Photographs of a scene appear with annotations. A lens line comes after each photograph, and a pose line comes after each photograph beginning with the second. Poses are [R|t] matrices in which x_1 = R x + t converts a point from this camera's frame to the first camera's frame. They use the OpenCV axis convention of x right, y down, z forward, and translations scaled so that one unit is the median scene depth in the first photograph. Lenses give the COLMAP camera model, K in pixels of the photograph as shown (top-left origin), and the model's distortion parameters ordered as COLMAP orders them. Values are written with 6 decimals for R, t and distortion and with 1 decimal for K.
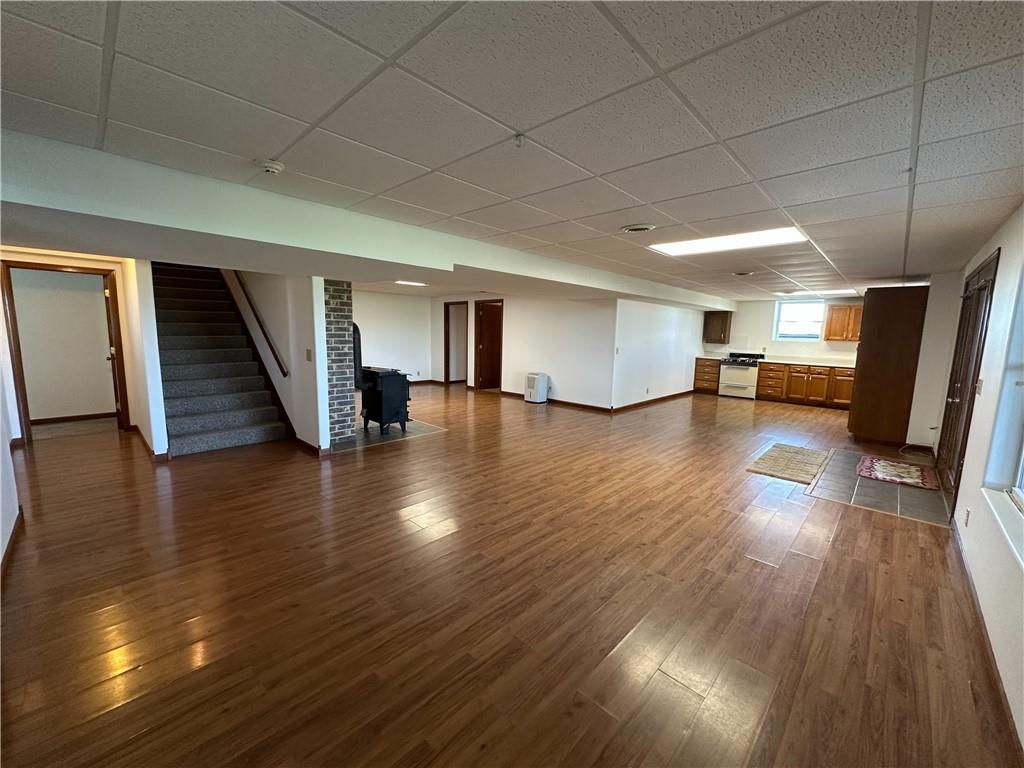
lens RADIAL K [[408.3, 0, 515.0], [0, 408.3, 386.5], [0, 0, 1]] dist [0.006544, 0.000278]
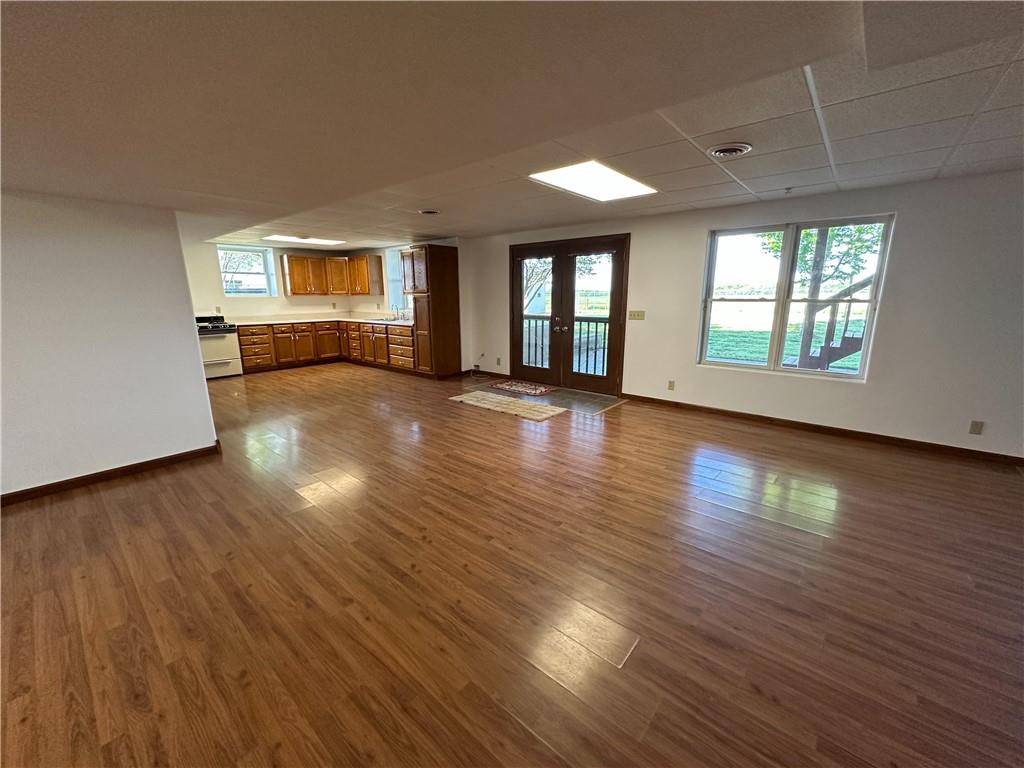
lens RADIAL K [[408.3, 0, 503.4], [0, 408.3, 375.8], [0, 0, 1]] dist [0.006544, 0.000278]
pose [[-0.064815, -0.212368, 0.975038, -0.562398], [0.133337, 0.966488, 0.219369, -0.198559], [-0.988949, 0.144227, -0.034326, 1.540545]]
